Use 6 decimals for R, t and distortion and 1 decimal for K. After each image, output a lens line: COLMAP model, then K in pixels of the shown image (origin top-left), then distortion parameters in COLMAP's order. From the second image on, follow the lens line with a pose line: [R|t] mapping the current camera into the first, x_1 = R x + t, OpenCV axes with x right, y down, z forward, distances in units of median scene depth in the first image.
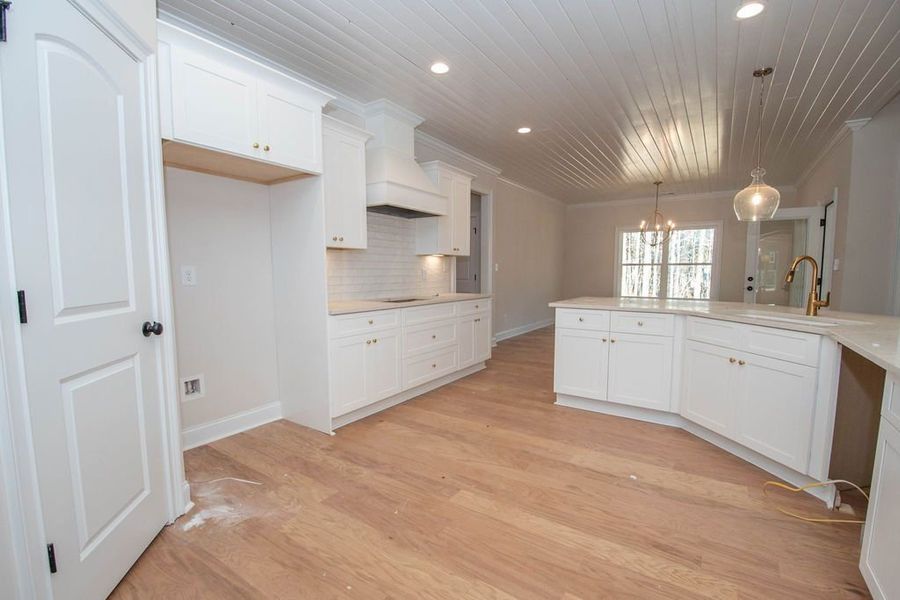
lens RADIAL K [[397.2, 0, 451.2], [0, 397.2, 307.0], [0, 0, 1]] dist [0.002376, -0.015263]
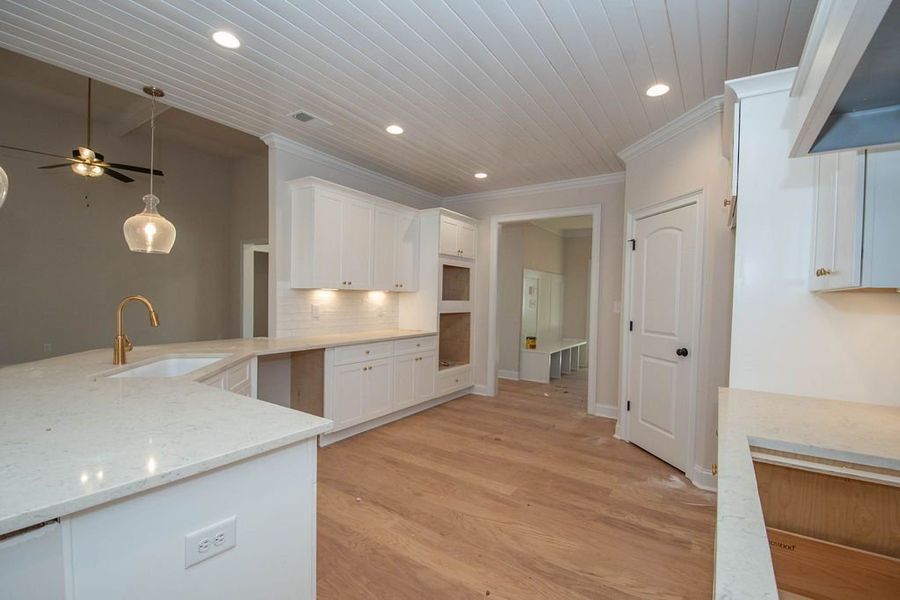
lens RADIAL K [[397.2, 0, 451.2], [0, 397.2, 307.0], [0, 0, 1]] dist [0.002376, -0.015263]
pose [[-0.999733, -0.023046, 0.001366, 0.199832], [-0.022731, 0.992958, 0.116264, -0.233615], [-0.004036, 0.116202, -0.993217, 1.960792]]
